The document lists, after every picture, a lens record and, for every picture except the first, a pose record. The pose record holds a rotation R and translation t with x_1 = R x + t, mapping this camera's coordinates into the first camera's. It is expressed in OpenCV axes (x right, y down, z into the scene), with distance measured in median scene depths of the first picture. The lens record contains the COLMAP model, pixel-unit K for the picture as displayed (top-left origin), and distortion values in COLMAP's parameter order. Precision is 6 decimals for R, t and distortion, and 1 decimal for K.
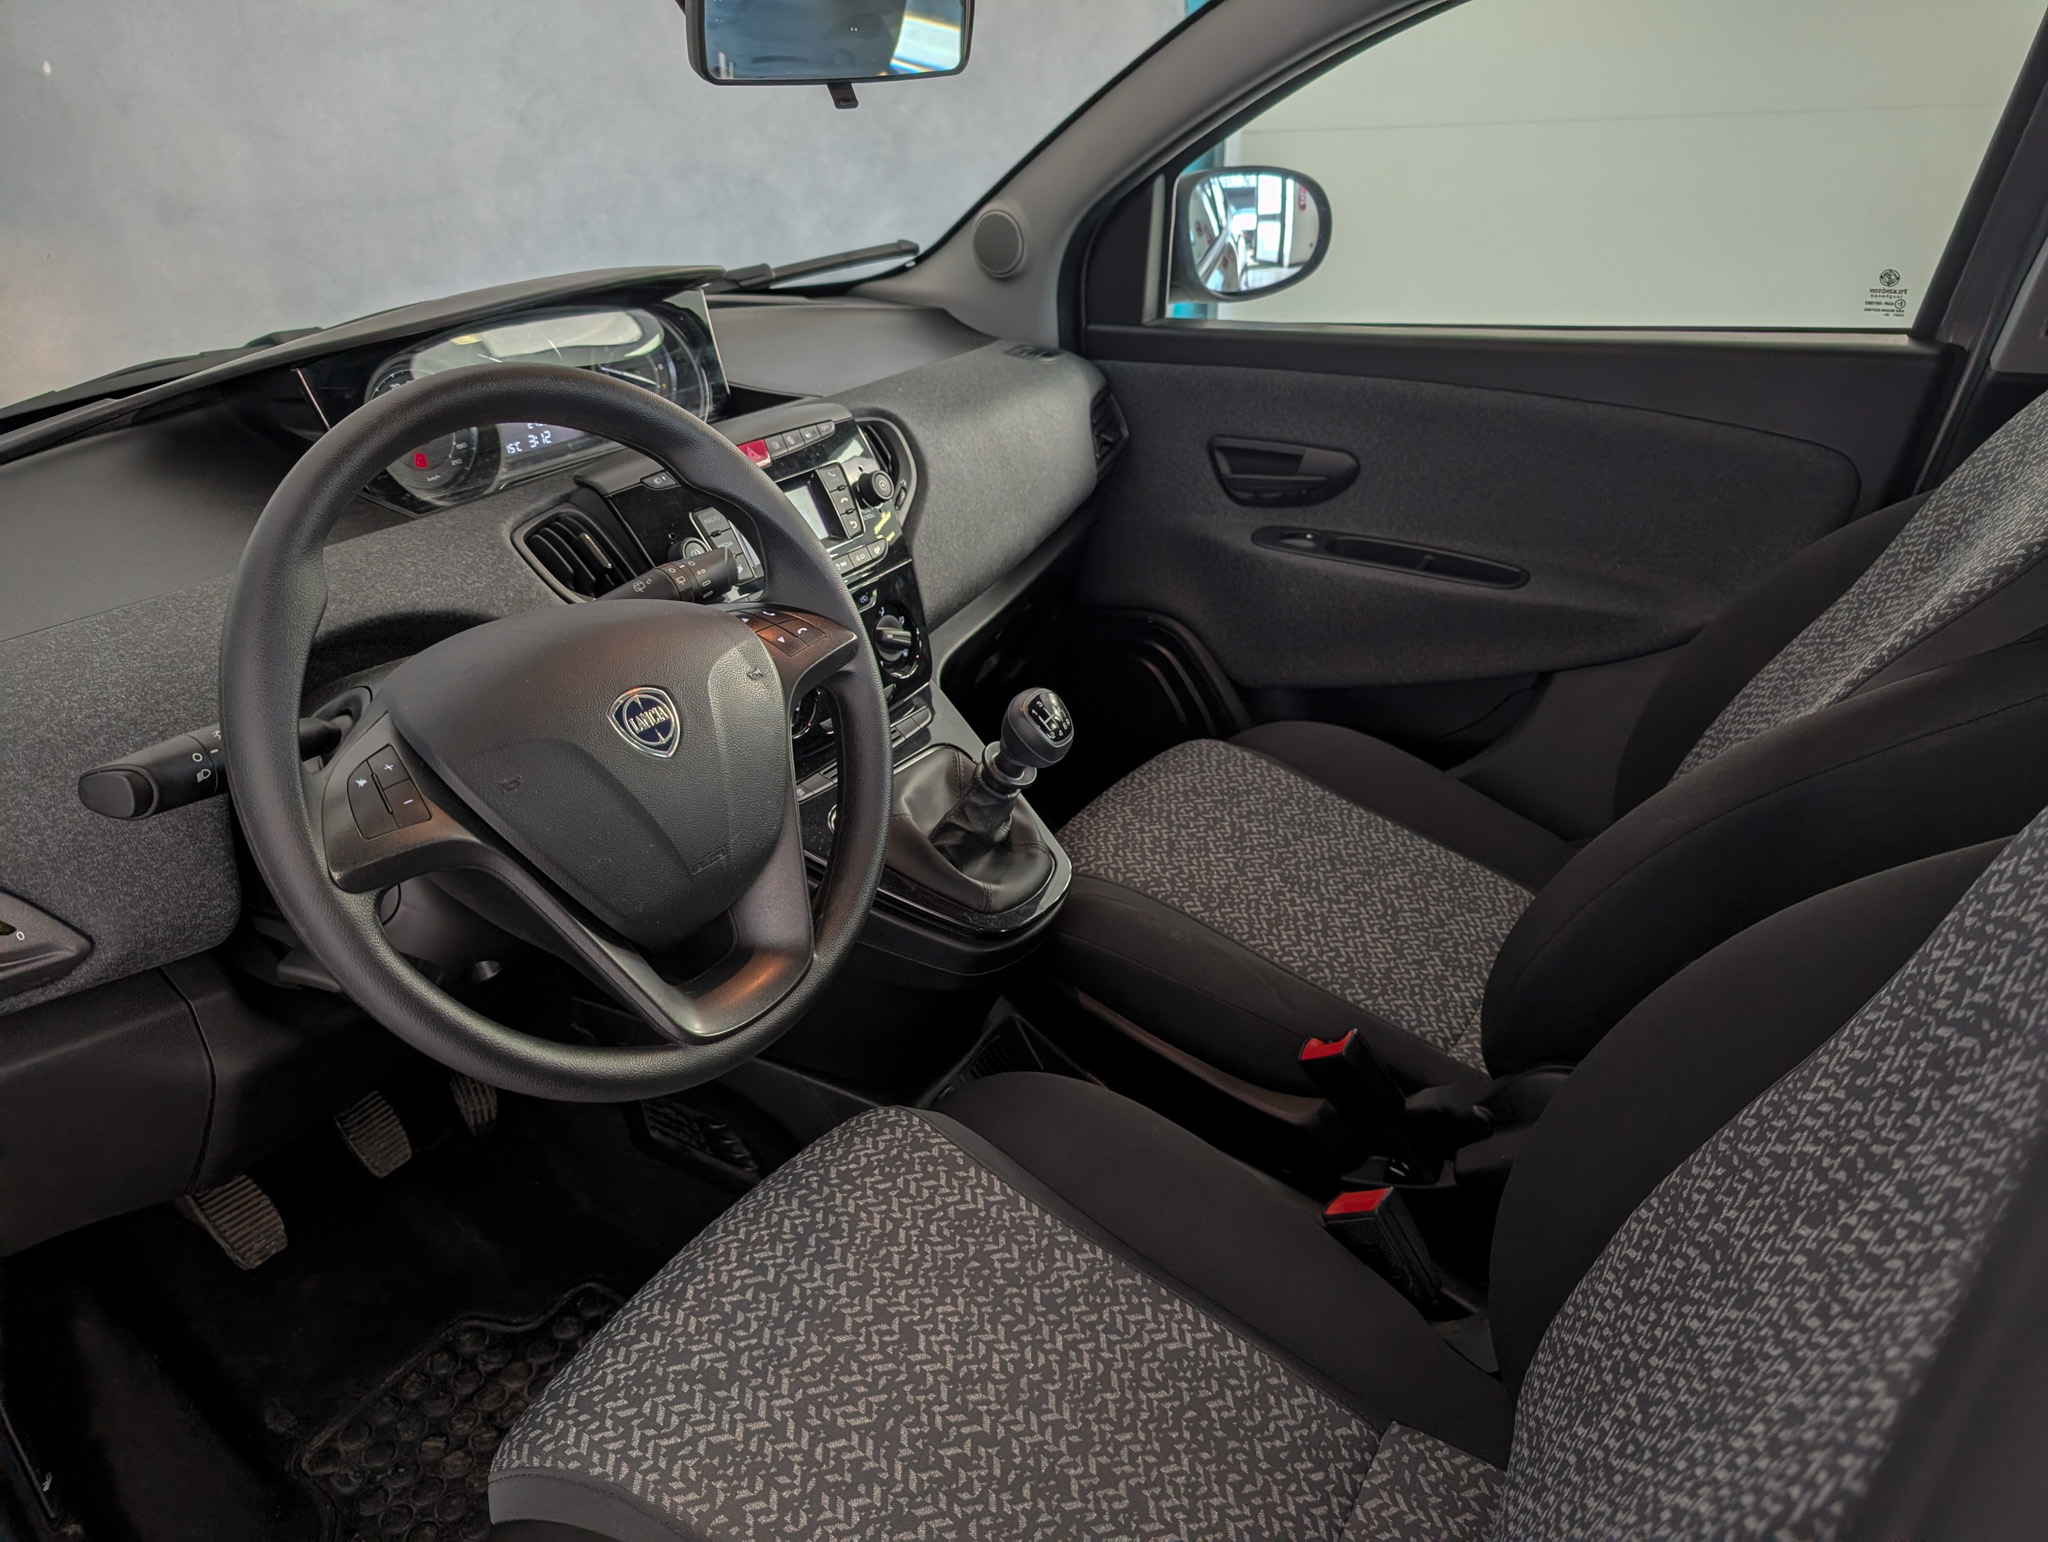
lens RADIAL K [[1502.3, 0, 1003.0], [0, 1502.3, 769.6], [0, 0, 1]] dist [0.002564, -0.002222]
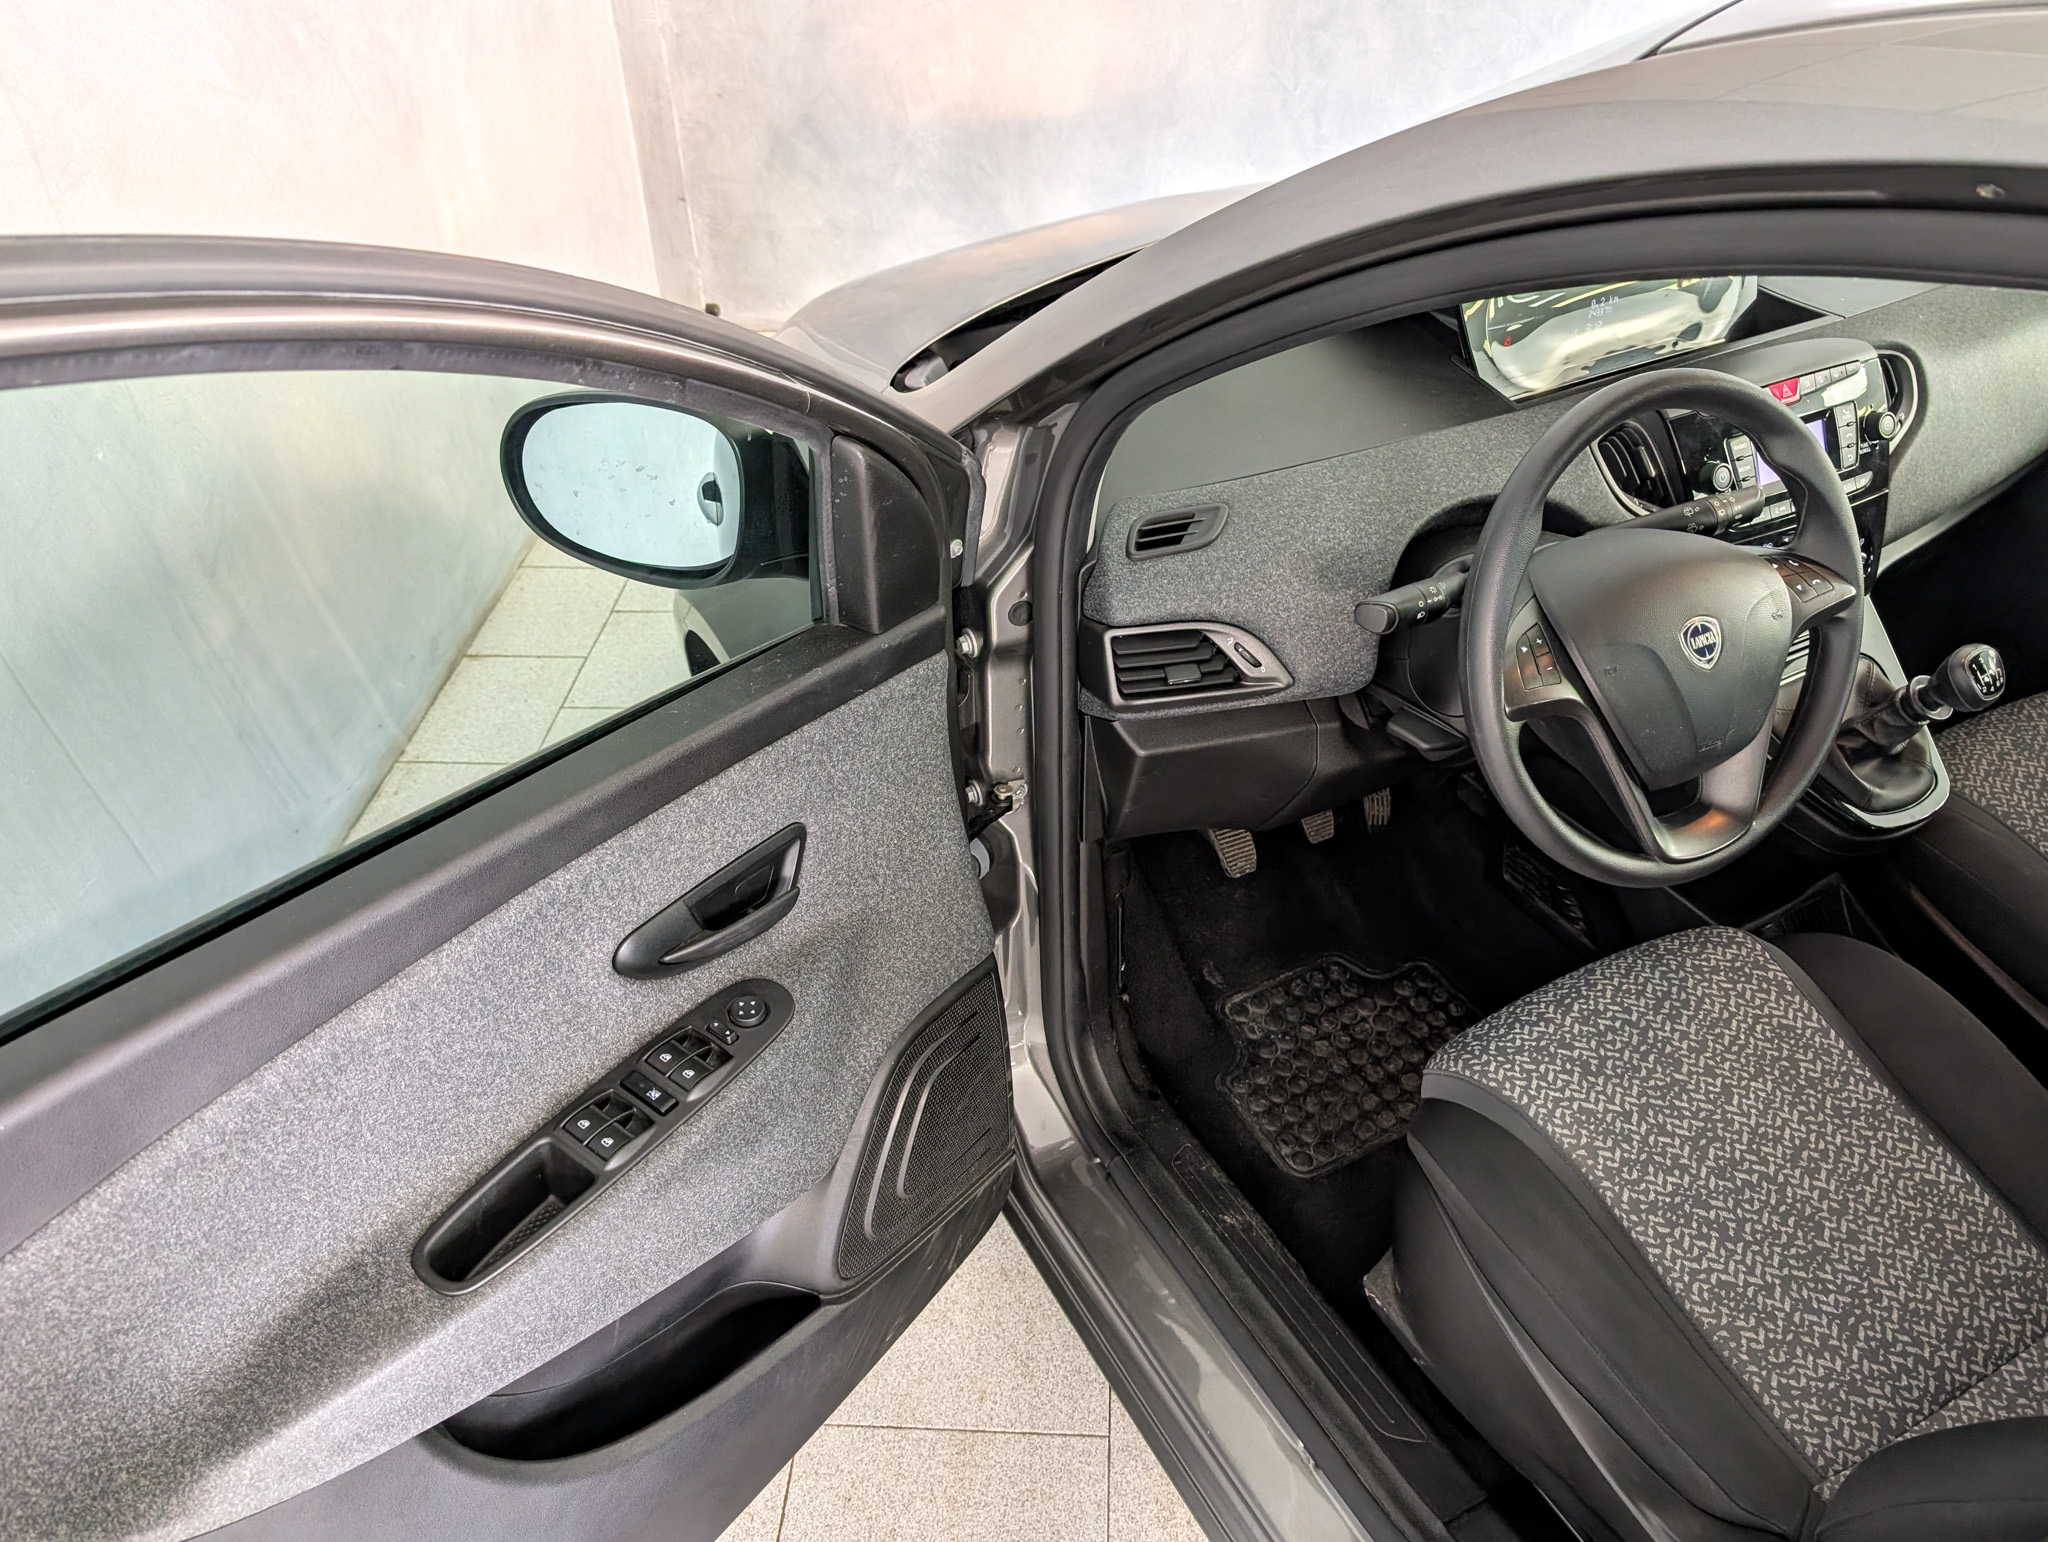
lens RADIAL K [[1502.3, 0, 1003.0], [0, 1502.3, 769.6], [0, 0, 1]] dist [0.002564, -0.002222]
pose [[0.866071, 0.301318, -0.398909, -0.177376], [-0.214066, 0.944613, 0.248761, -0.112672], [0.451771, -0.130052, 0.882604, -0.503601]]
